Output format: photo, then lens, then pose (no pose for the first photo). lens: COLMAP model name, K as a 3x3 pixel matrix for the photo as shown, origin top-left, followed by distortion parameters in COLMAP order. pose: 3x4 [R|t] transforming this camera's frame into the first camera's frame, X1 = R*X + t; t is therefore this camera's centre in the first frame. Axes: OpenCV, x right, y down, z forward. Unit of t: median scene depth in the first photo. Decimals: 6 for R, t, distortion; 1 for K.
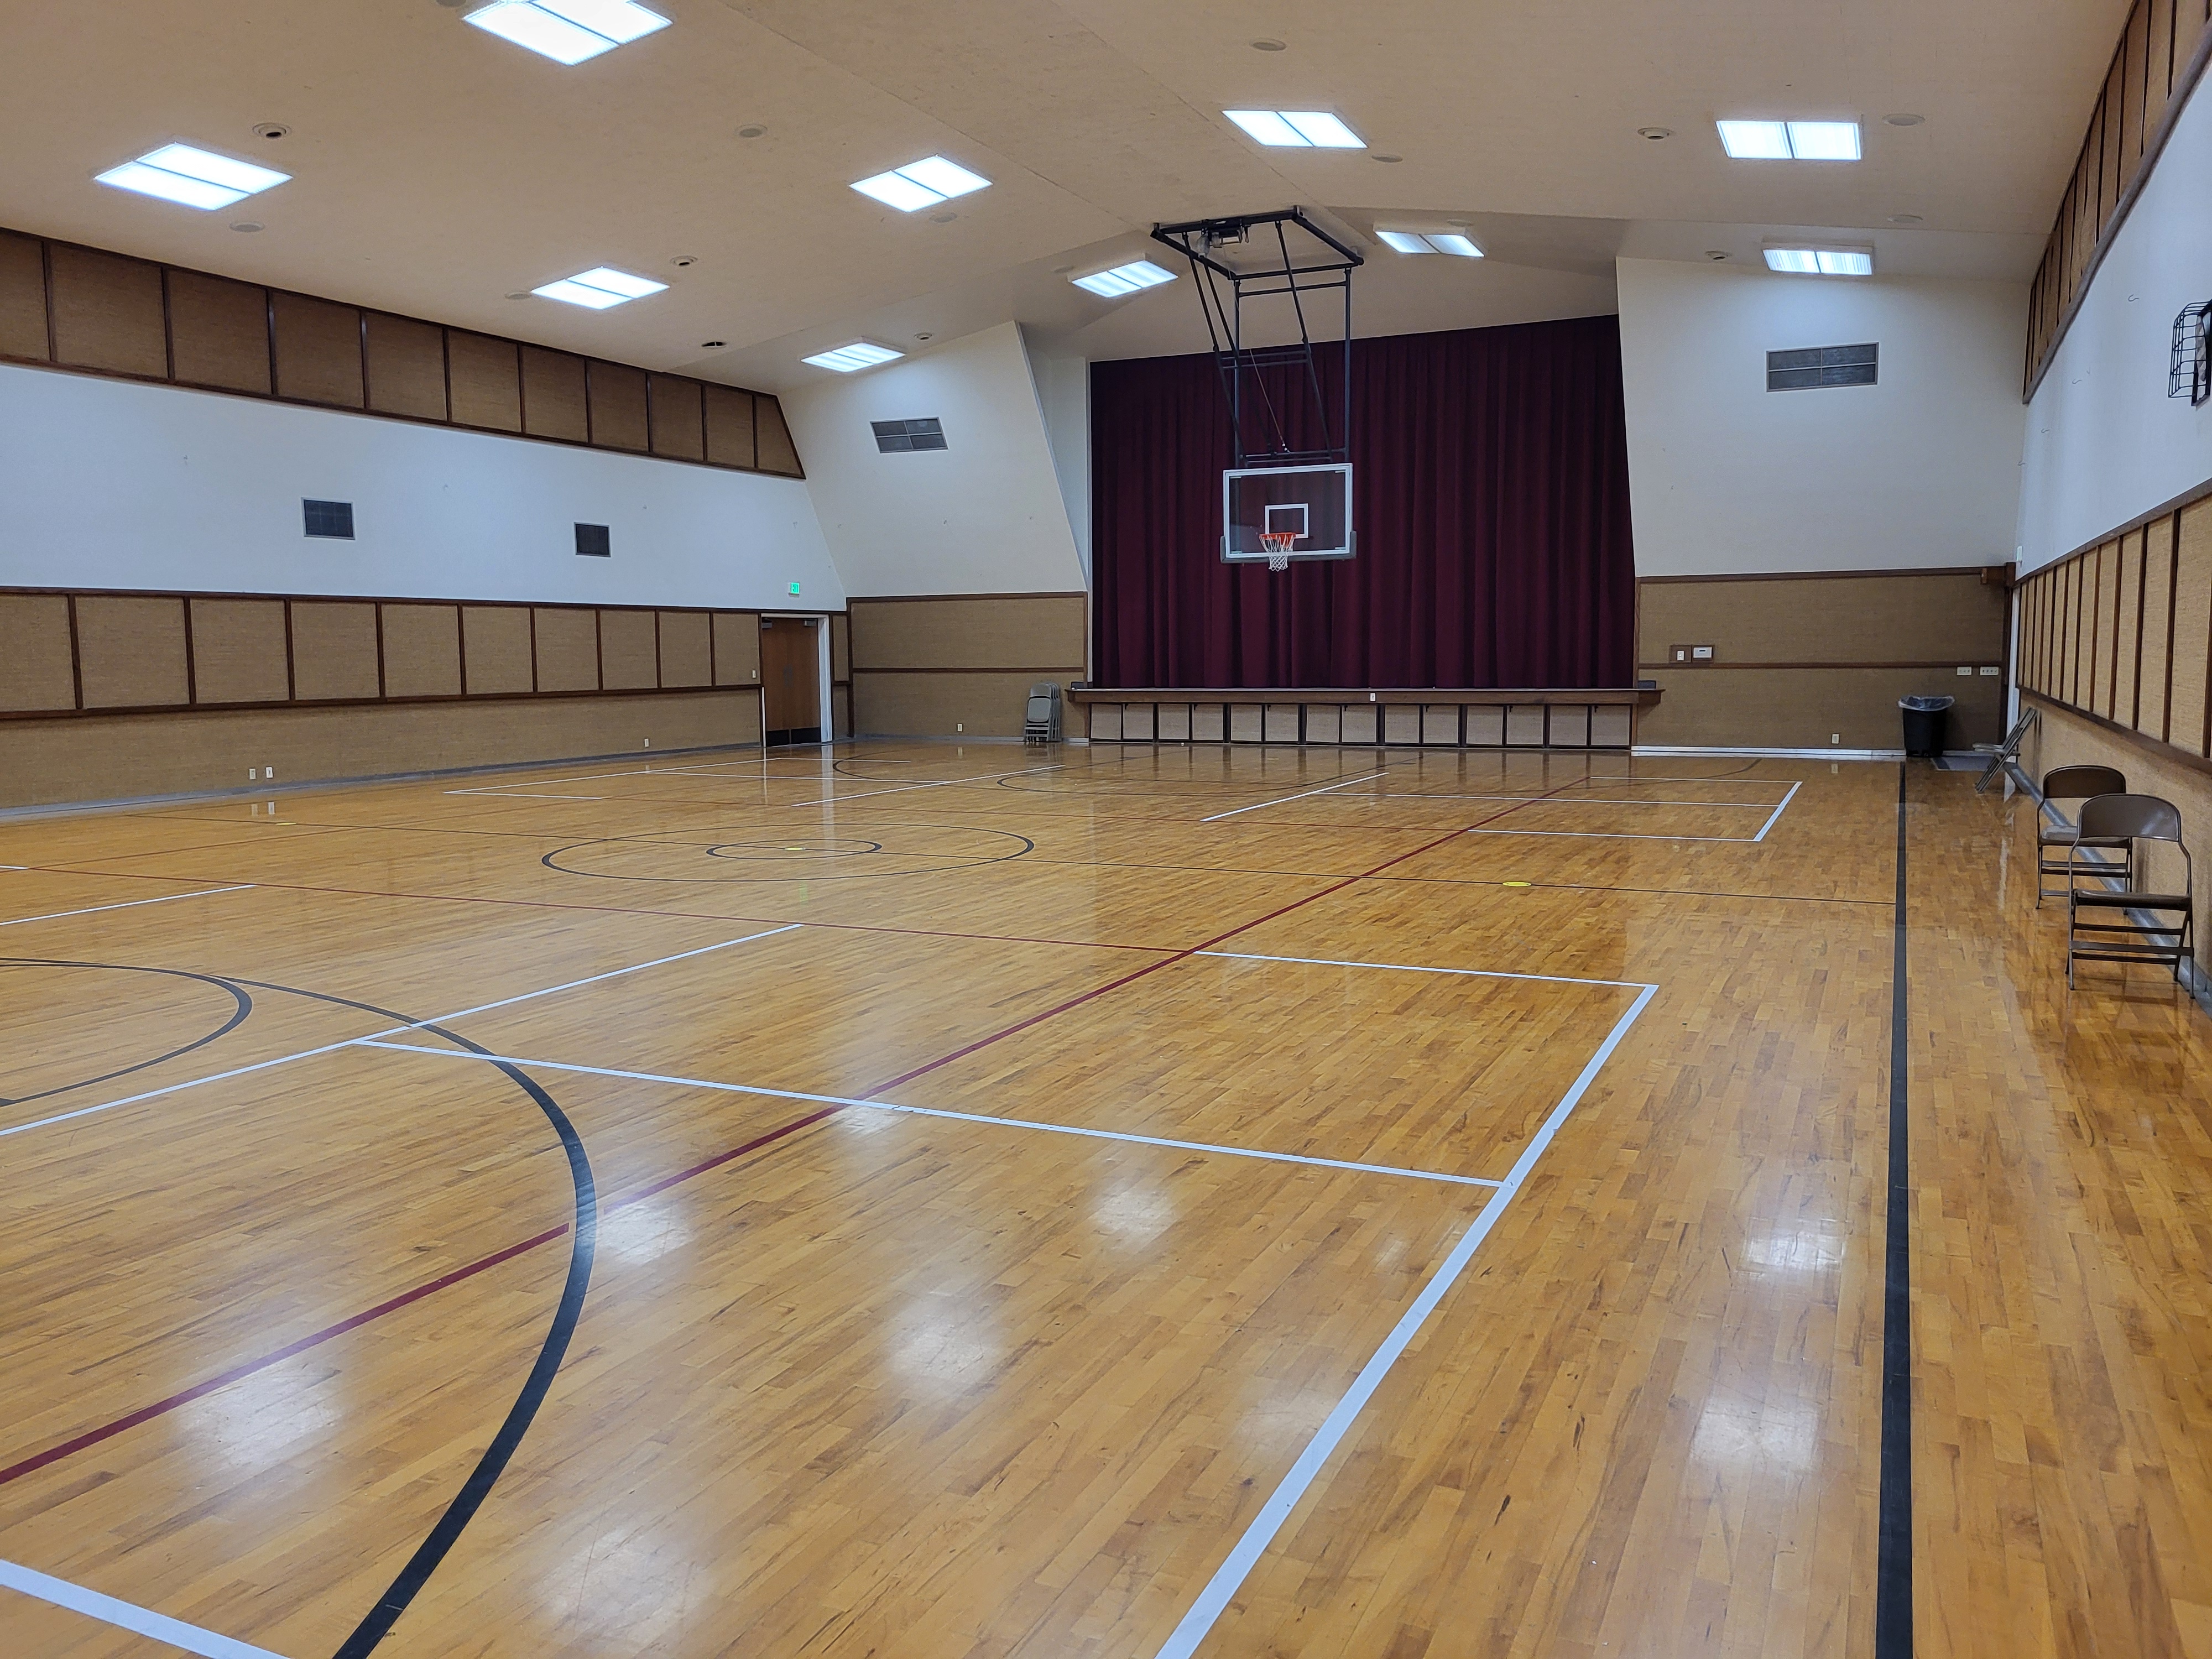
lens RADIAL K [[1703.5, 0, 1106.0], [0, 1703.5, 829.5], [0, 0, 1]] dist [0.240907, -0.269138]
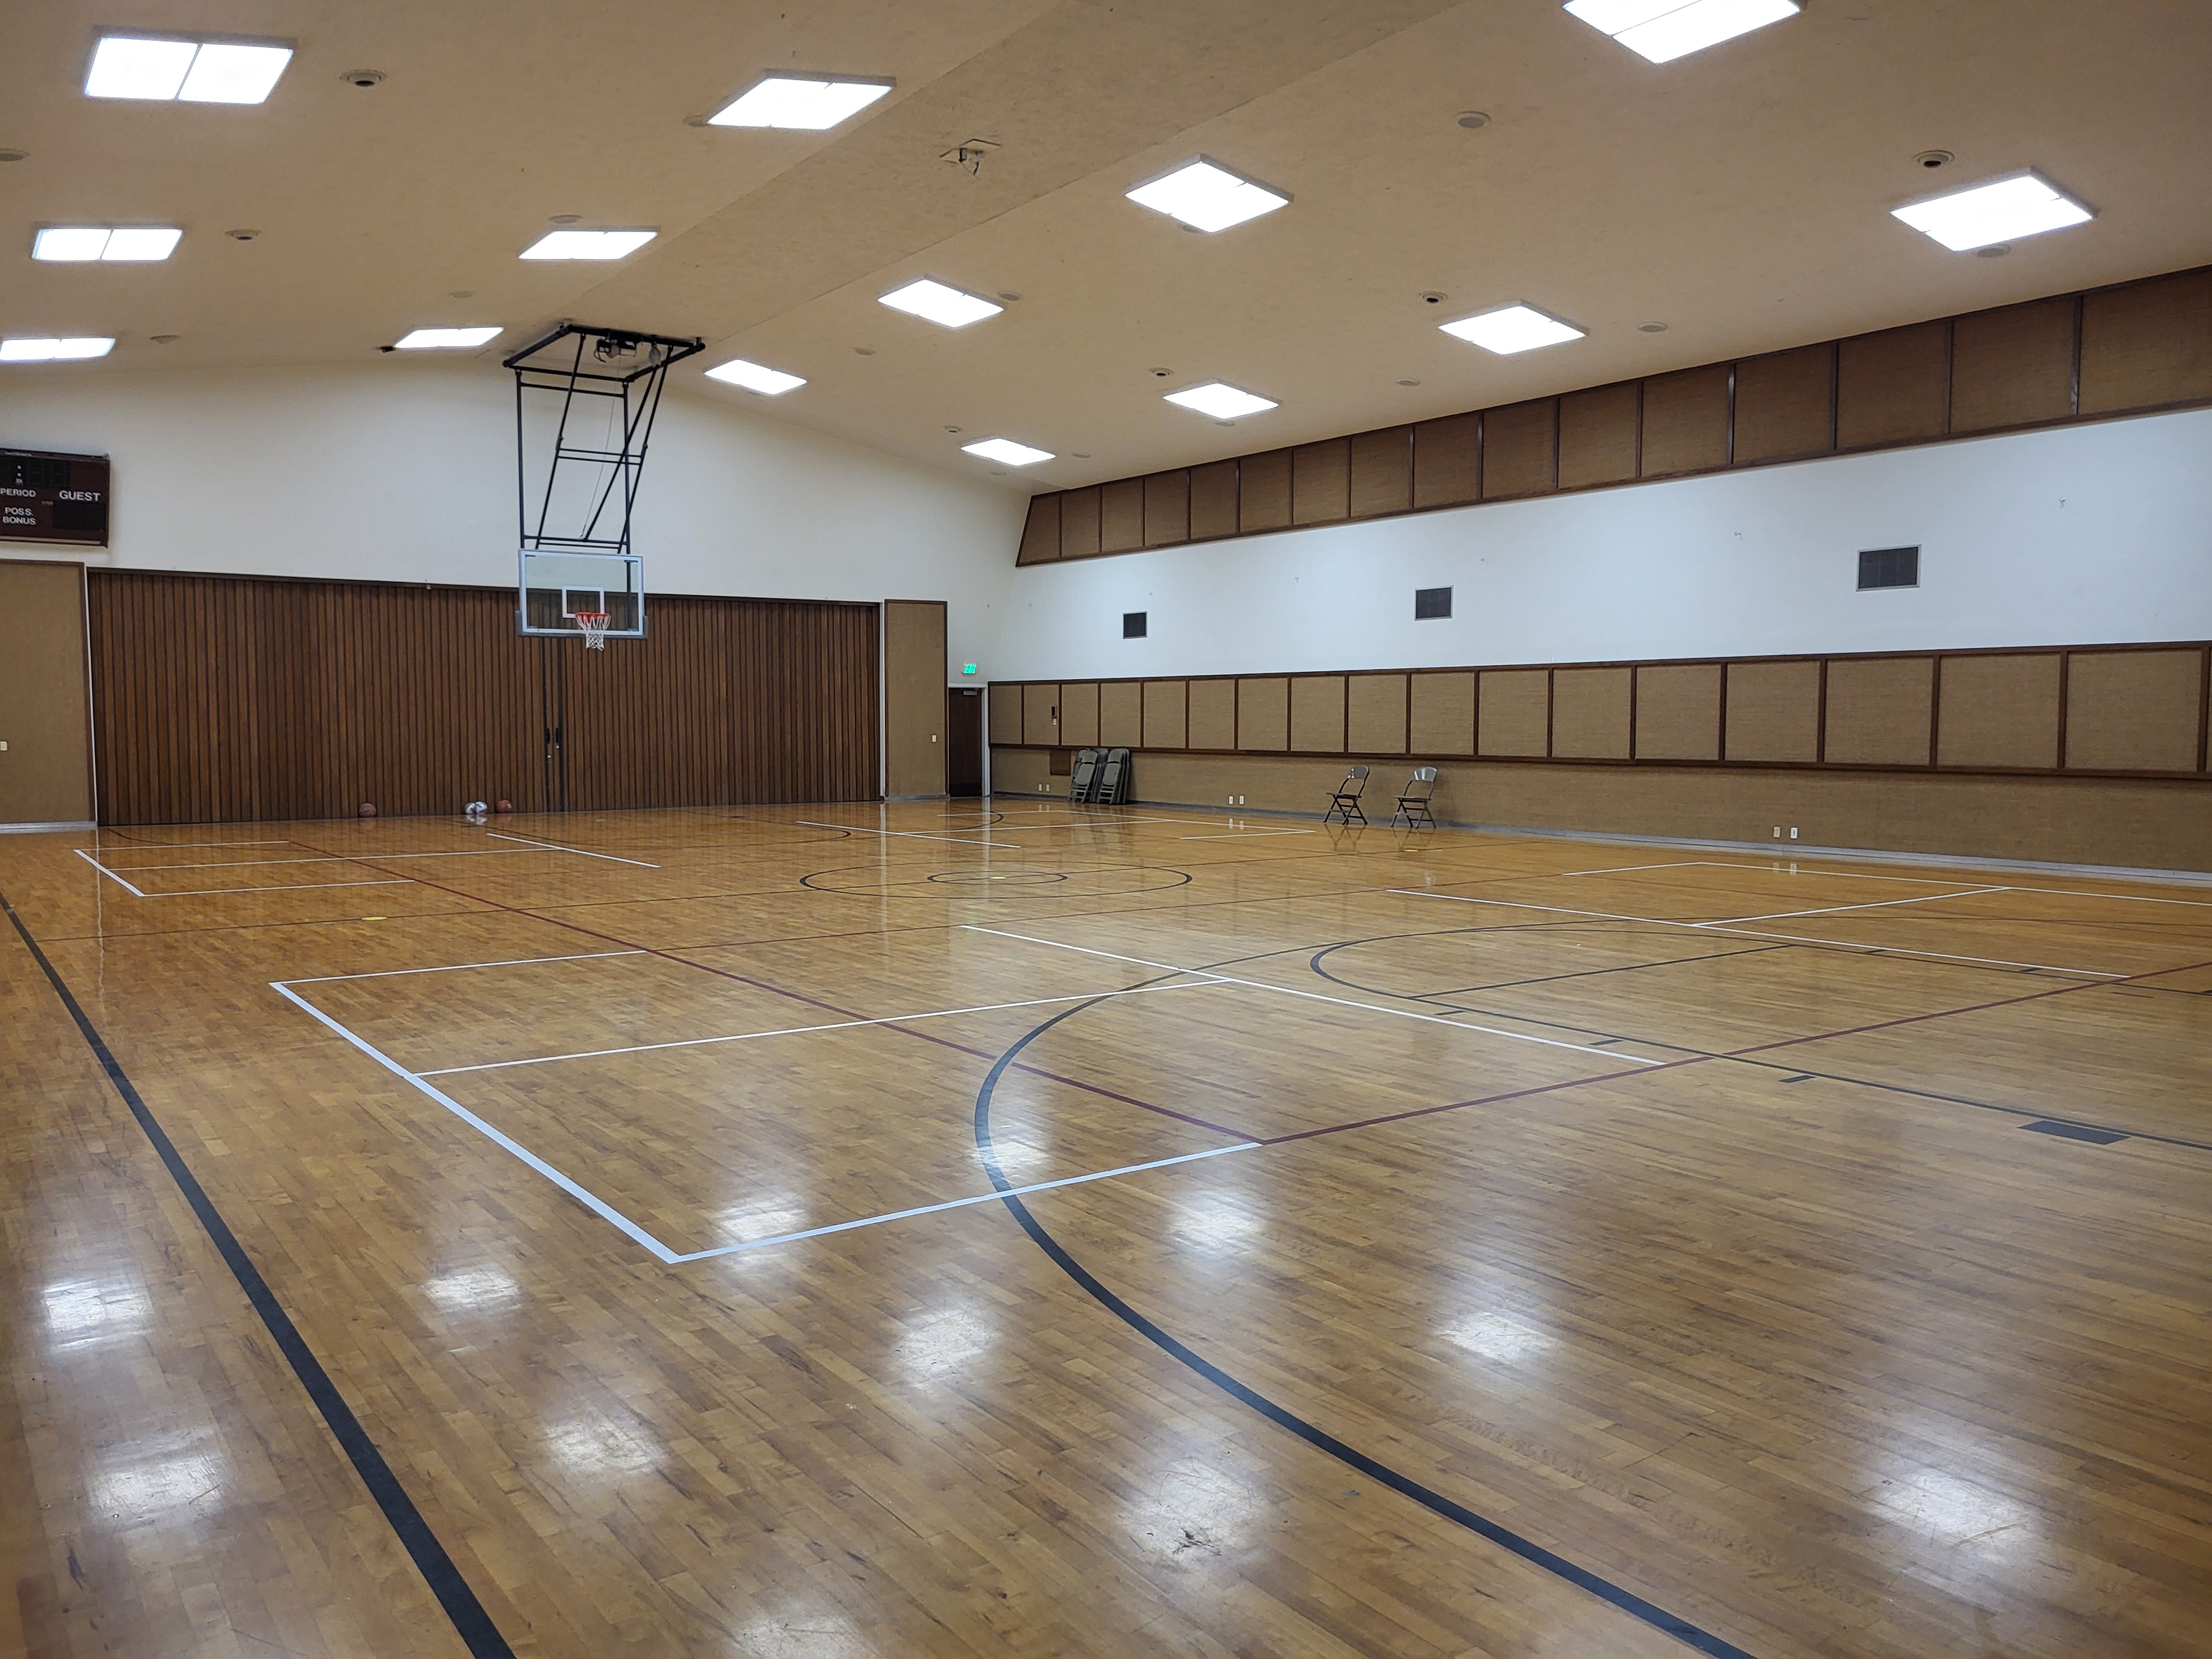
lens RADIAL K [[1670.8, 0, 1106.0], [0, 1670.8, 829.5], [0, 0, 1]] dist [-0.003603, -0.000528]
pose [[-0.467104, 0.078822, -0.880682, 0.593335], [-0.083578, 0.987623, 0.132722, -0.140436], [0.880243, 0.135601, -0.454735, 1.207537]]
